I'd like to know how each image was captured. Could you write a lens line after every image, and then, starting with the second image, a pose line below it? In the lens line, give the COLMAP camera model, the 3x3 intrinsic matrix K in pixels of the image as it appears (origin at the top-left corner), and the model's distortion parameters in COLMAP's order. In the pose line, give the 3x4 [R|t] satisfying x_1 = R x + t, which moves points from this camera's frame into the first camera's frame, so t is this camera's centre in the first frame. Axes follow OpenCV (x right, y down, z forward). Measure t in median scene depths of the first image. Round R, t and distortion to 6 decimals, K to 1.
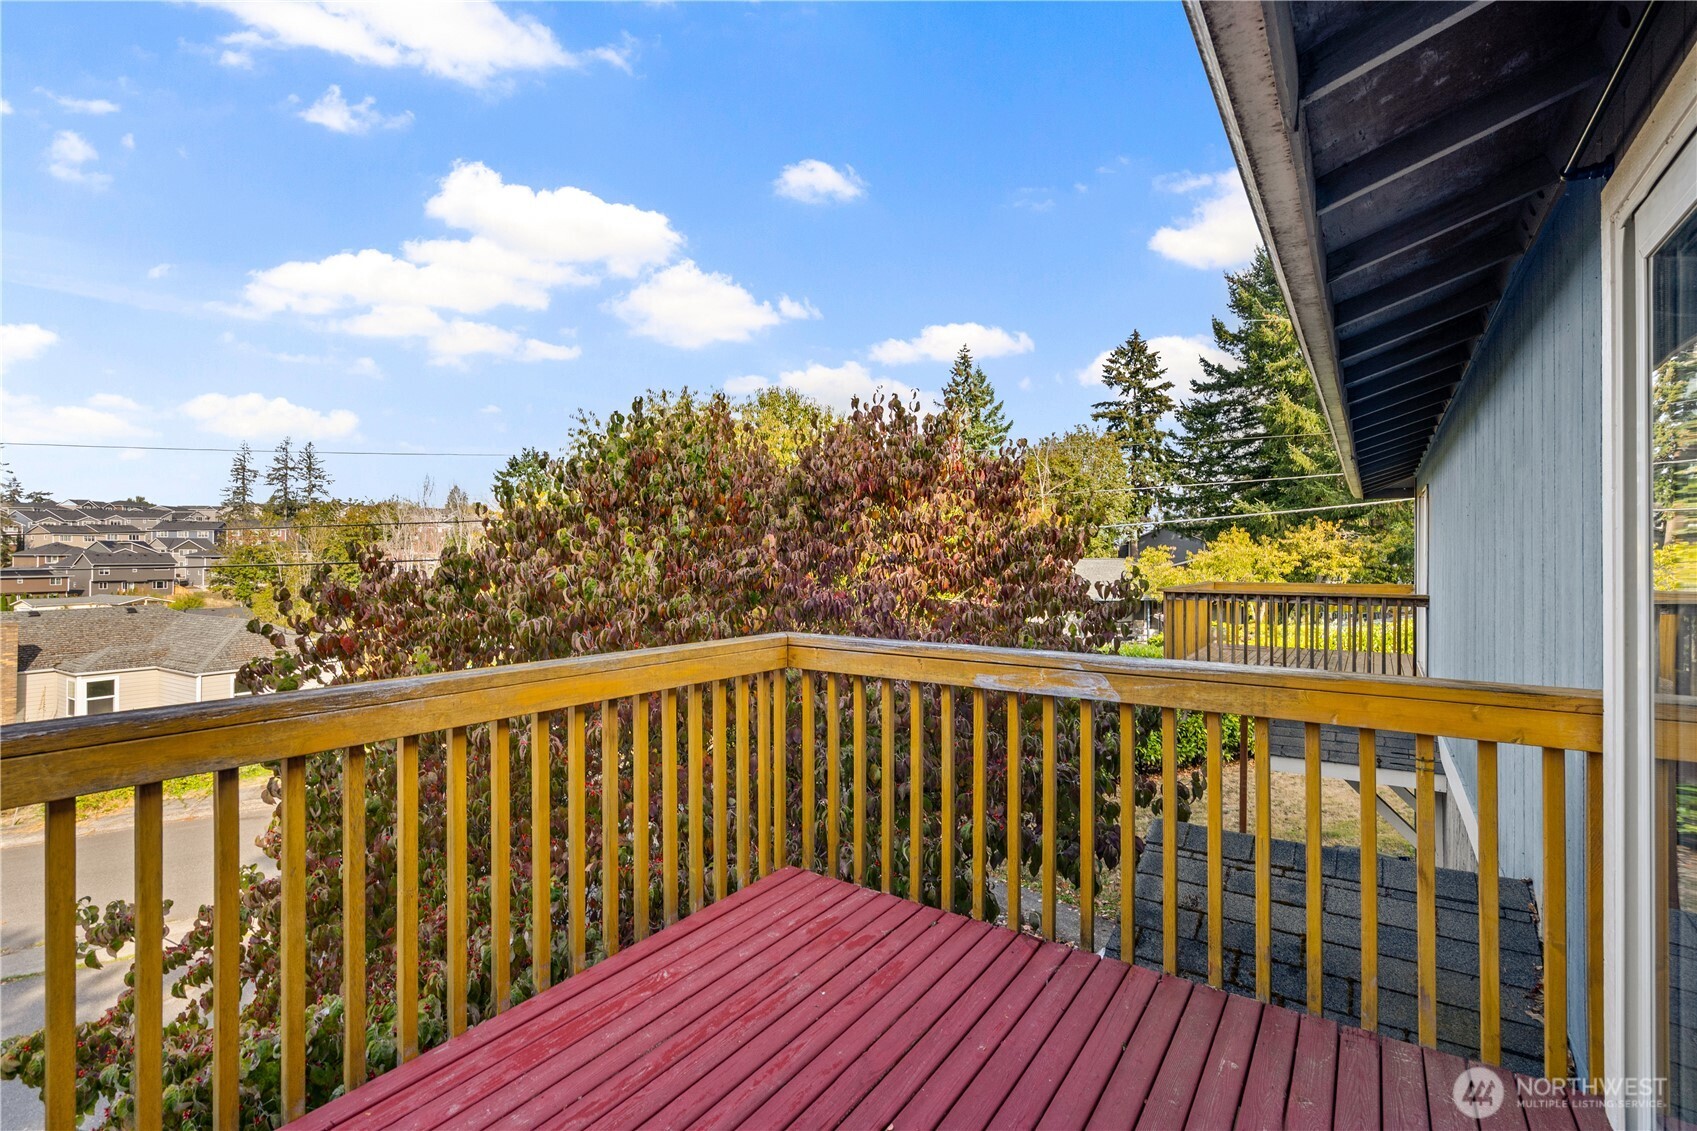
lens RADIAL K [[774.5, 0, 848.8], [0, 774.5, 553.0], [0, 0, 1]] dist [0.000412, -0.000100]
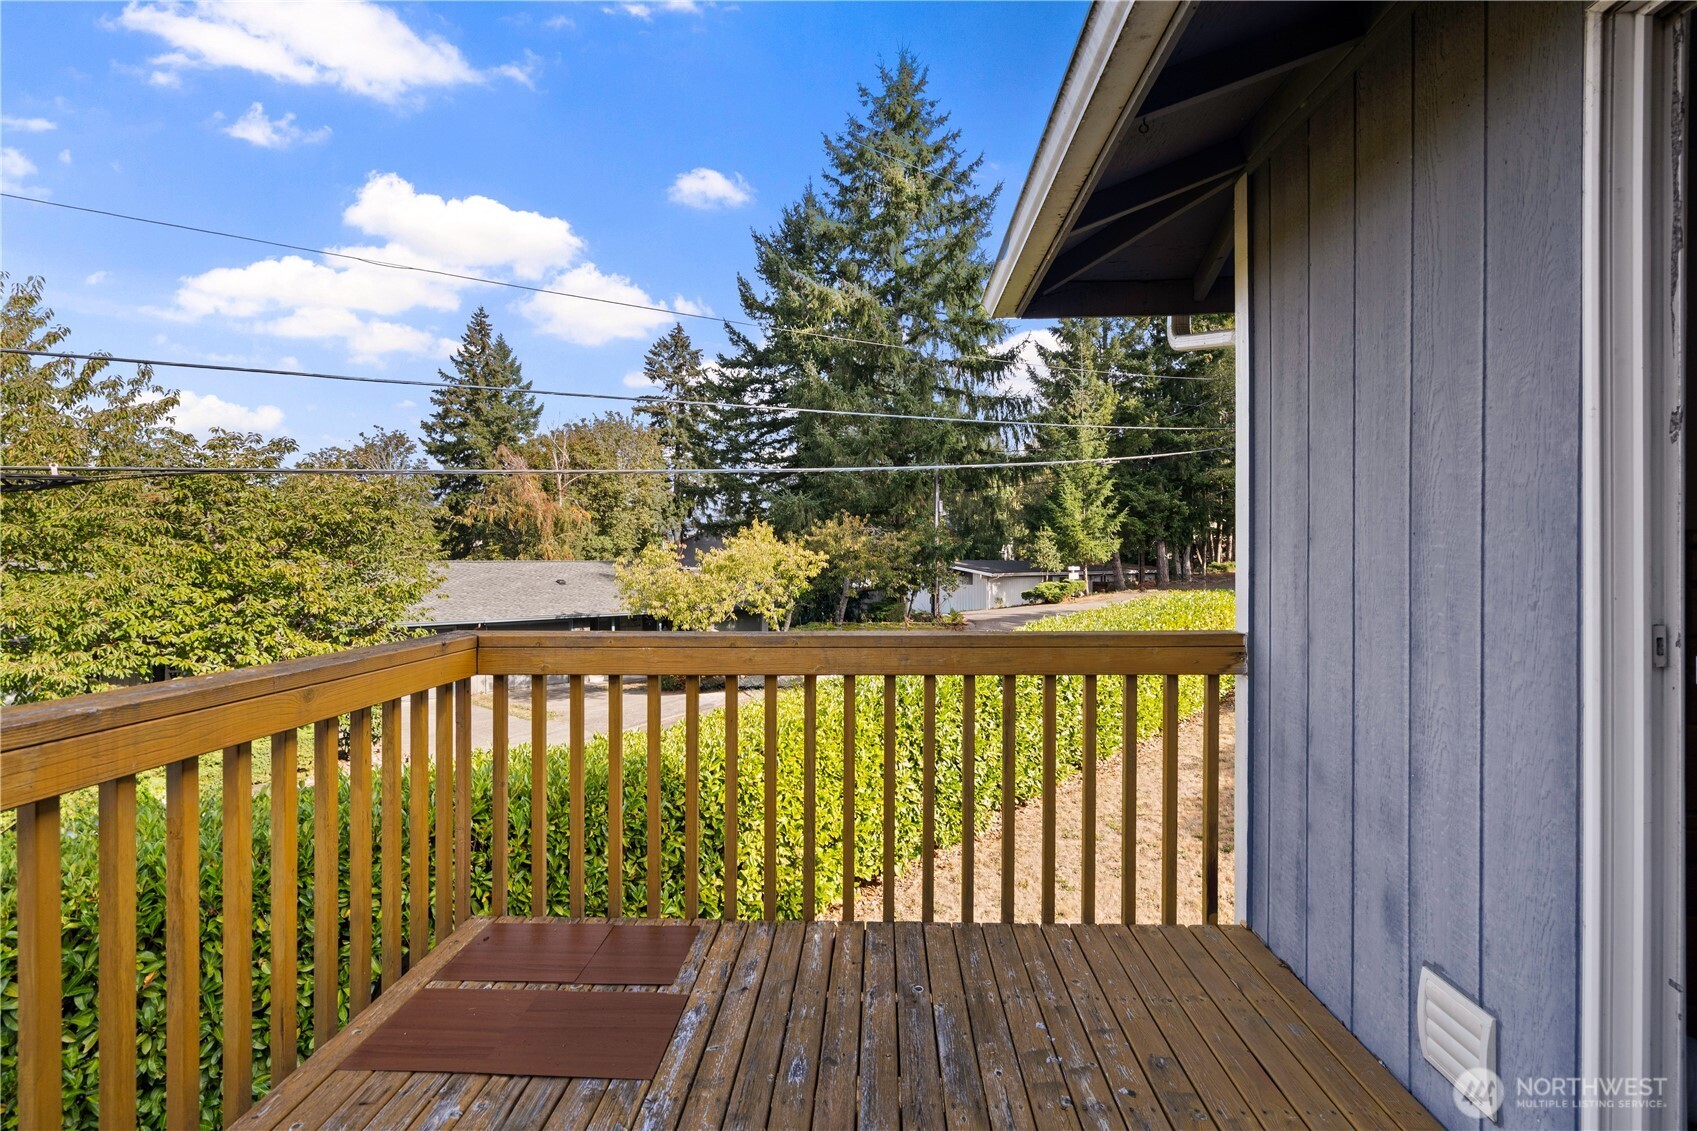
lens RADIAL K [[774.5, 0, 848.7], [0, 774.5, 562.6], [0, 0, 1]] dist [0.000412, -0.000100]
pose [[0.850794, -0.004499, 0.525479, 0.122683], [0.002167, 0.999985, 0.005054, 0.005151], [-0.525494, -0.003161, 0.850791, 0.208335]]
